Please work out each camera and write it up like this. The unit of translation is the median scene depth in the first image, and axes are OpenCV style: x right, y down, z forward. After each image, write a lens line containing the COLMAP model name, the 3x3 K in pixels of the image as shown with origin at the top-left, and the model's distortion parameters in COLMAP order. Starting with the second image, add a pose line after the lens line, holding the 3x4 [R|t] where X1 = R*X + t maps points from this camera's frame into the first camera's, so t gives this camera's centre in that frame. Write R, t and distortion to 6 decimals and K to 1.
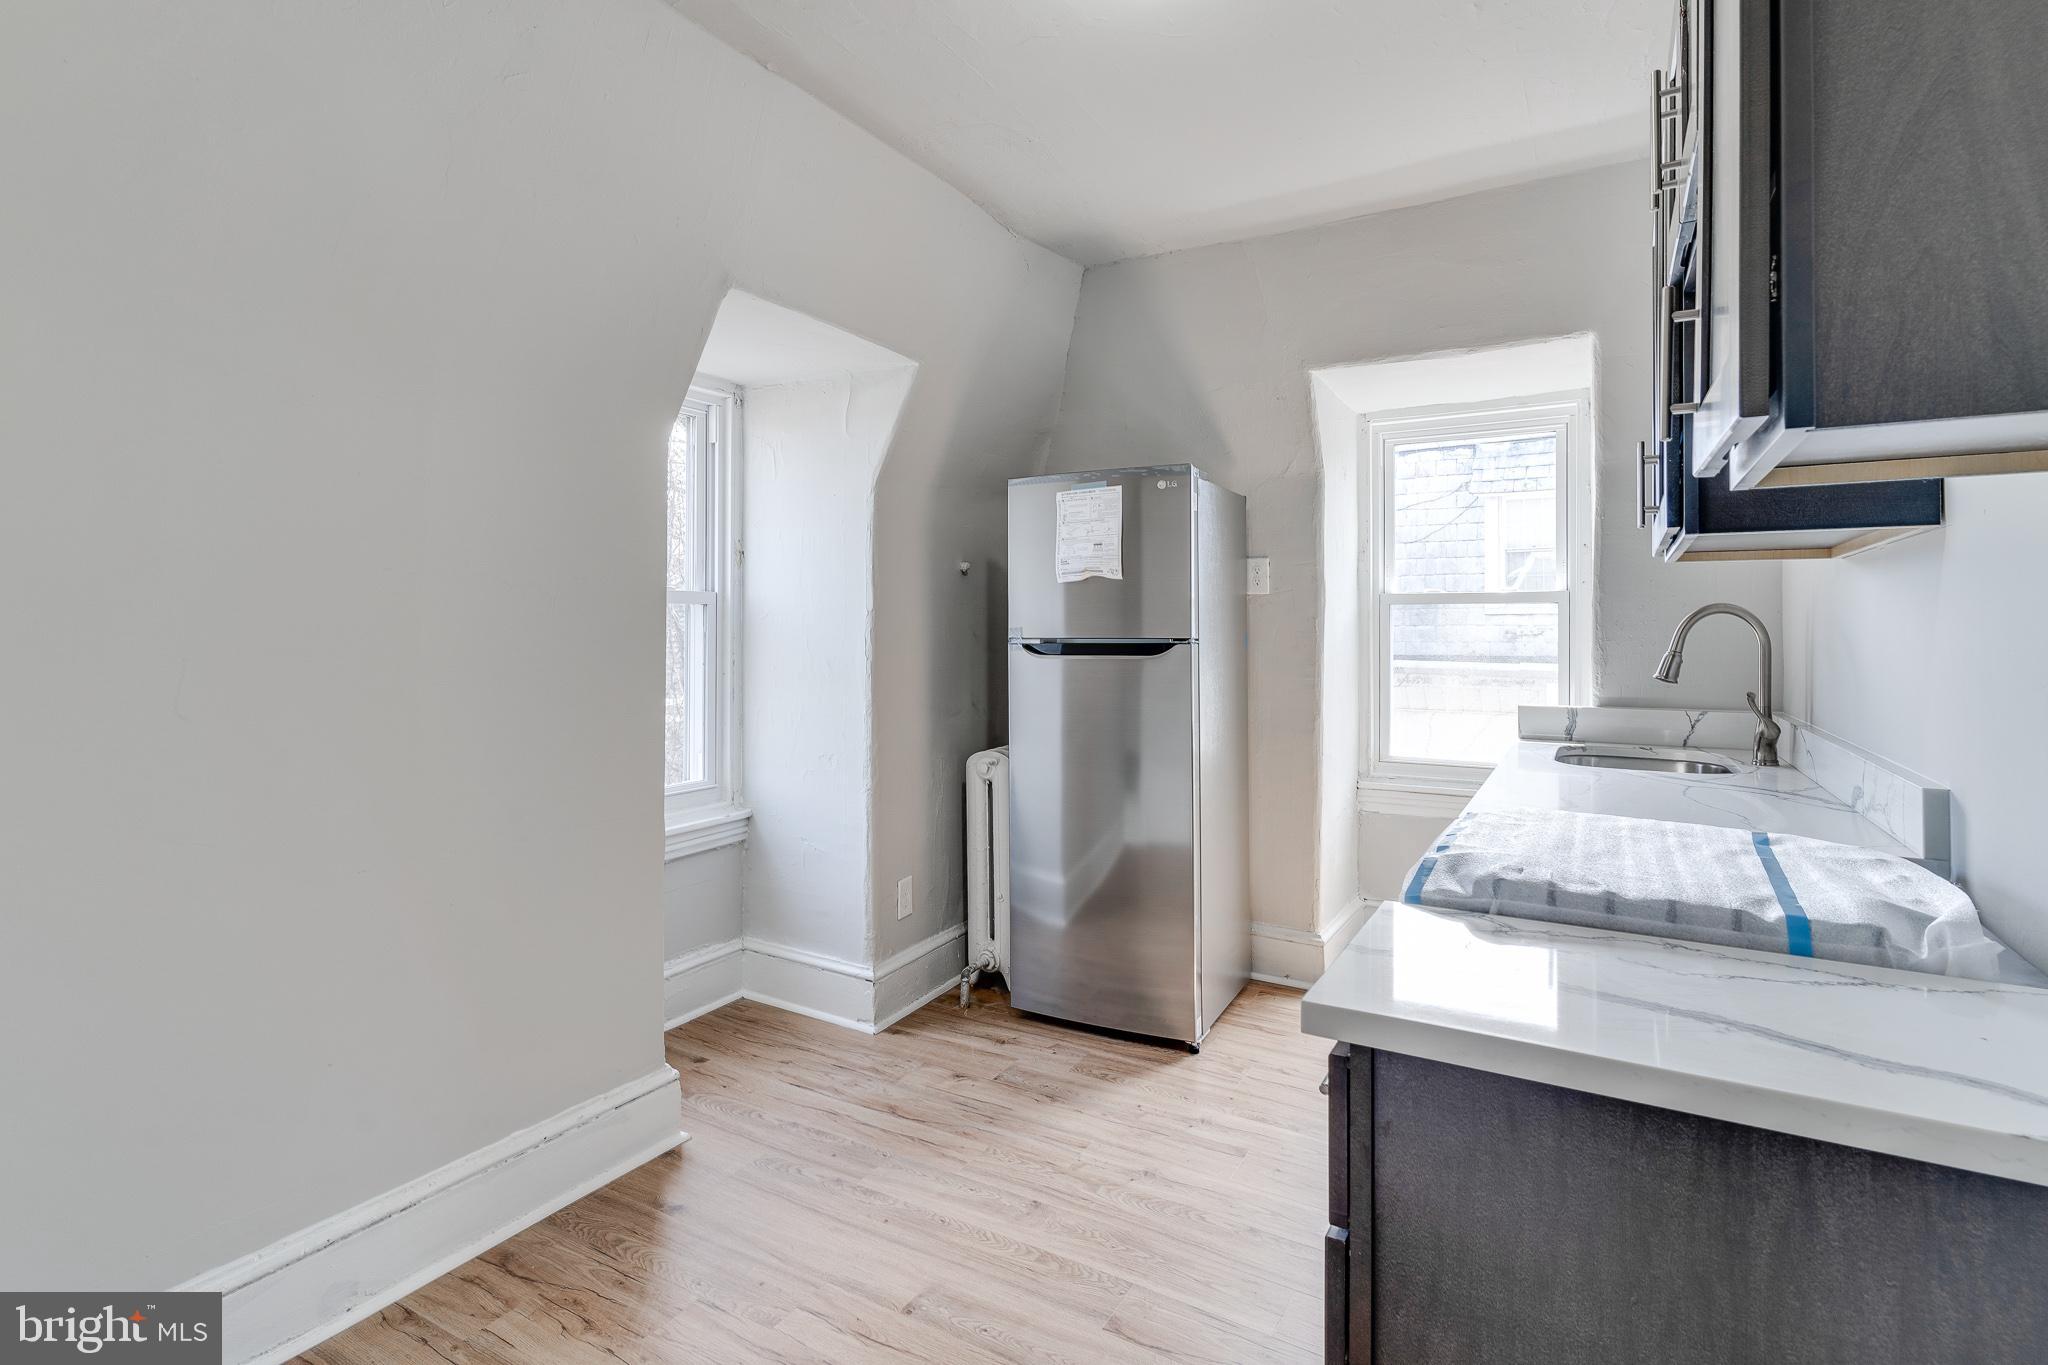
lens RADIAL K [[993.1, 0, 1007.9], [0, 993.1, 643.1], [0, 0, 1]] dist [0.000843, 0.000202]
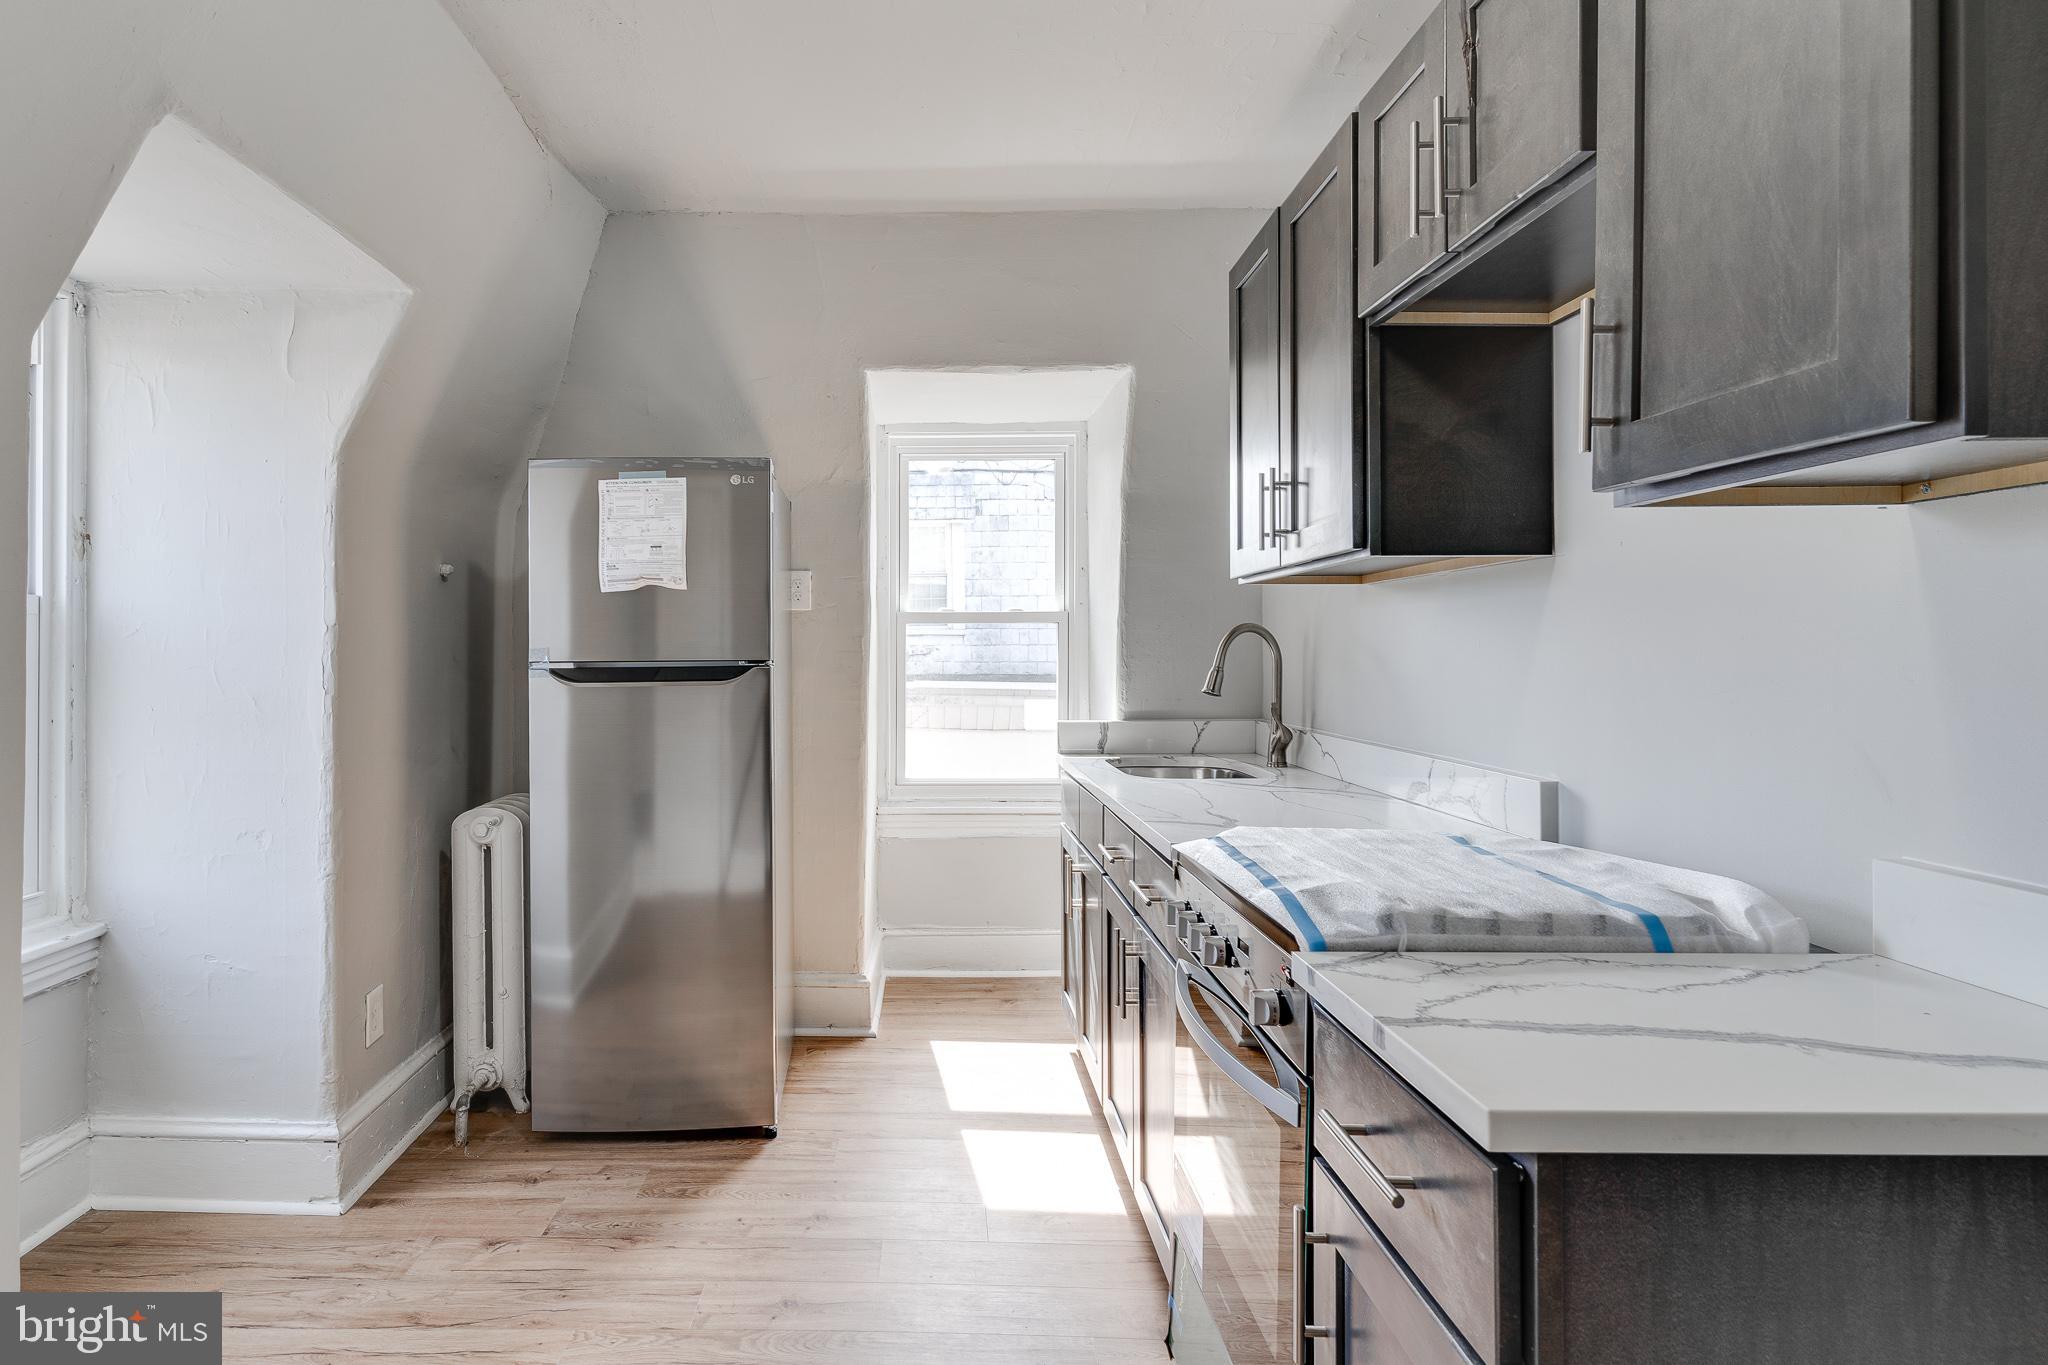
lens RADIAL K [[1067.3, 0, 1024.0], [0, 1067.3, 658.6], [0, 0, 1]] dist [0.000207, -0.000131]
pose [[0.870335, -0.009336, 0.492372, -0.079428], [0.012220, 0.999922, -0.002639, -0.000596], [-0.492309, 0.008313, 0.870381, 0.078961]]
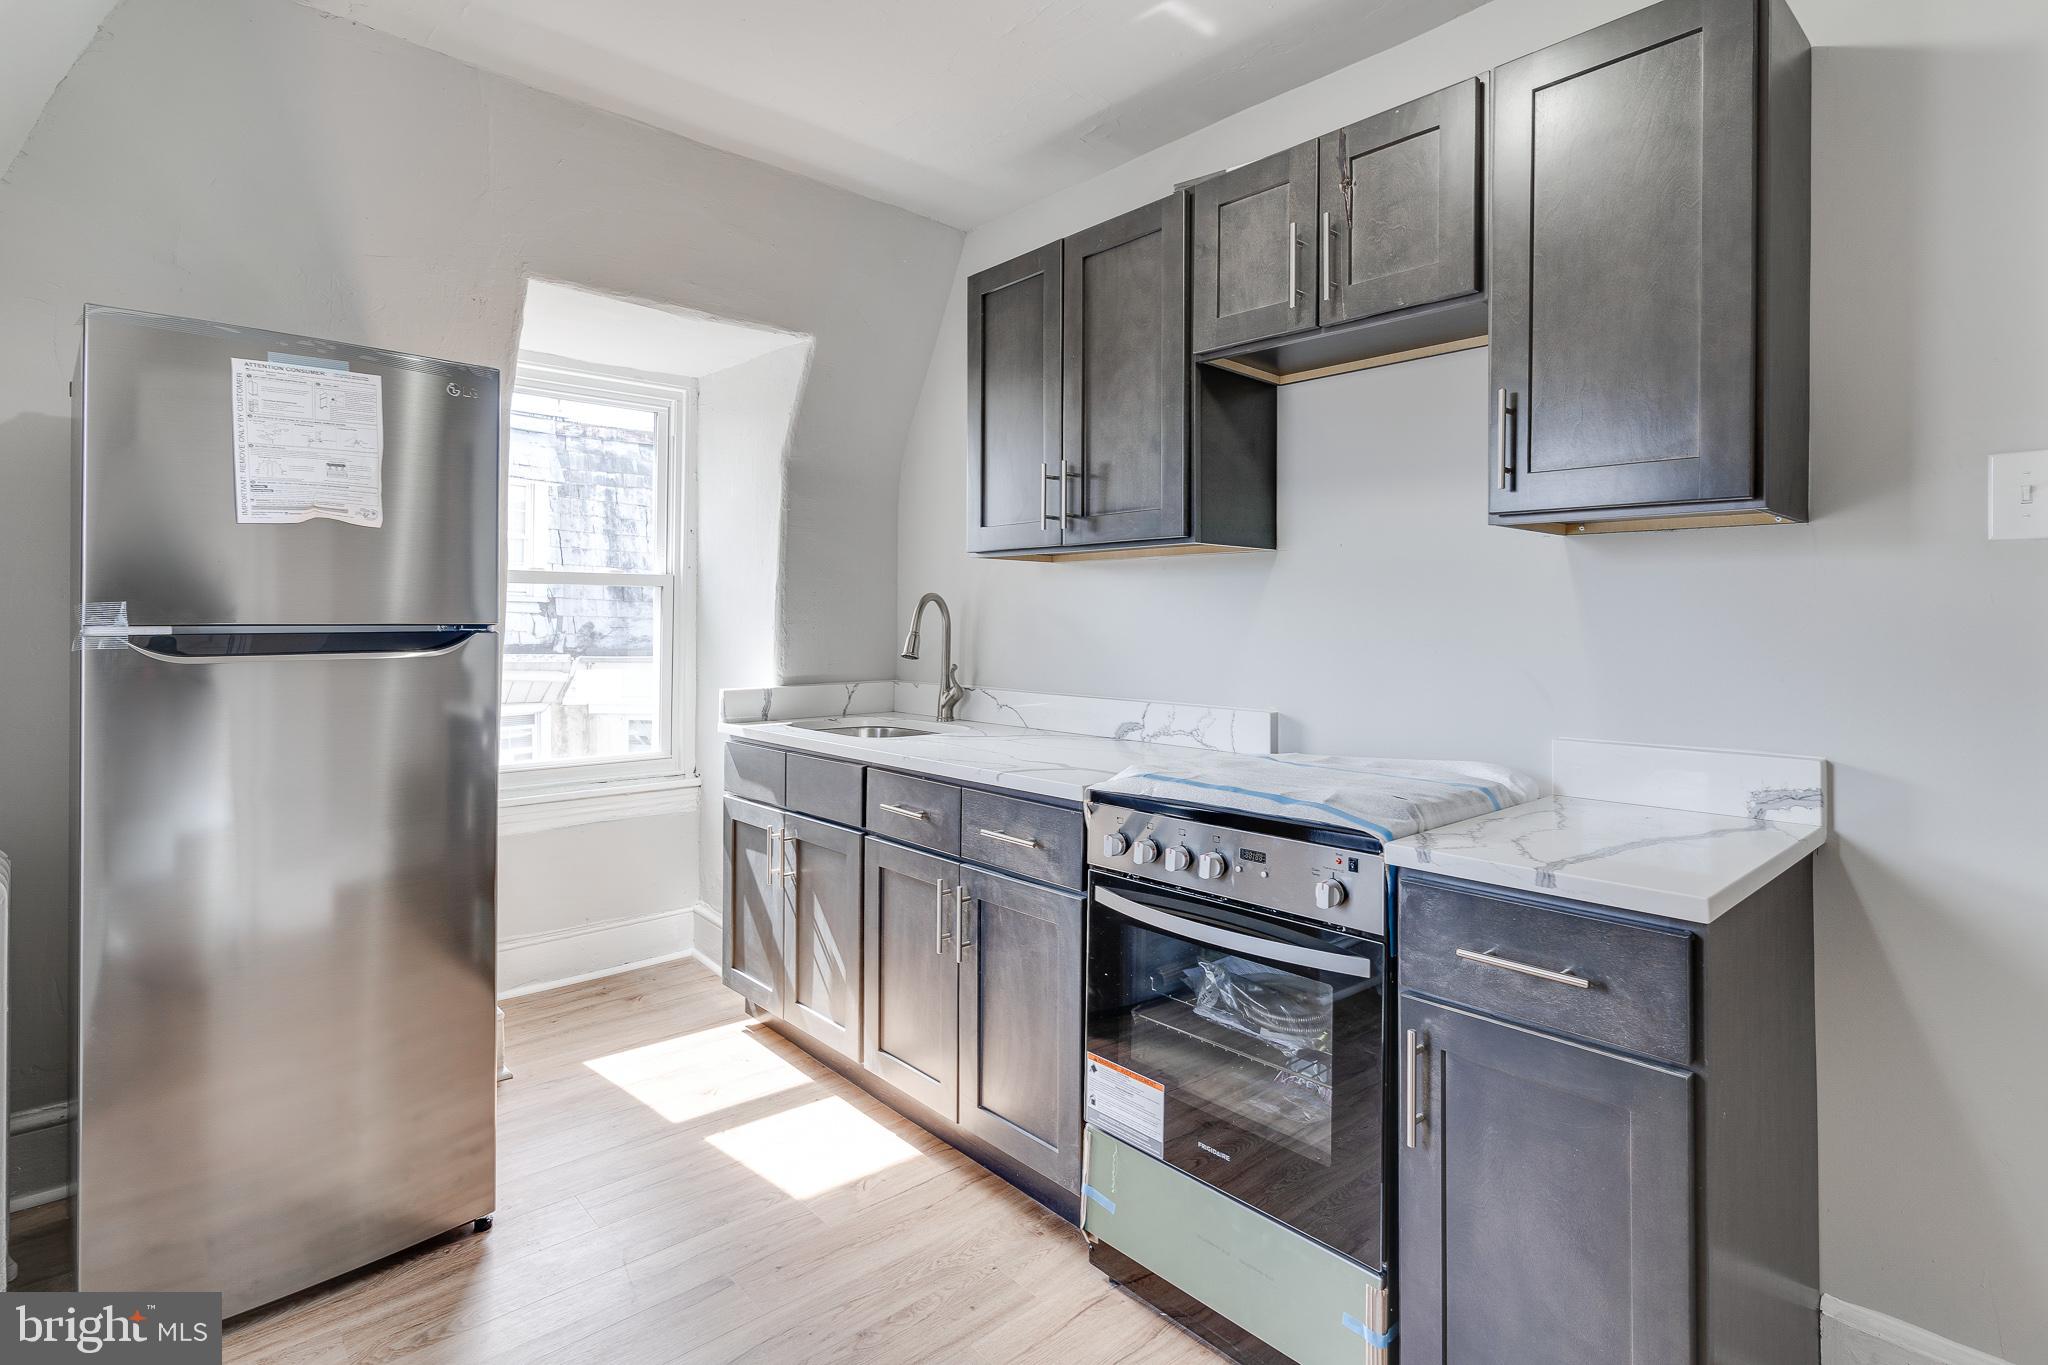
lens RADIAL K [[986.4, 0, 1022.7], [0, 986.4, 624.1], [0, 0, 1]] dist [-0.000854, -0.000219]
pose [[0.314992, -0.004315, 0.949084, -0.333604], [0.010211, 0.999947, 0.001158, -0.001151], [-0.949039, 0.009326, 0.315020, 0.421222]]
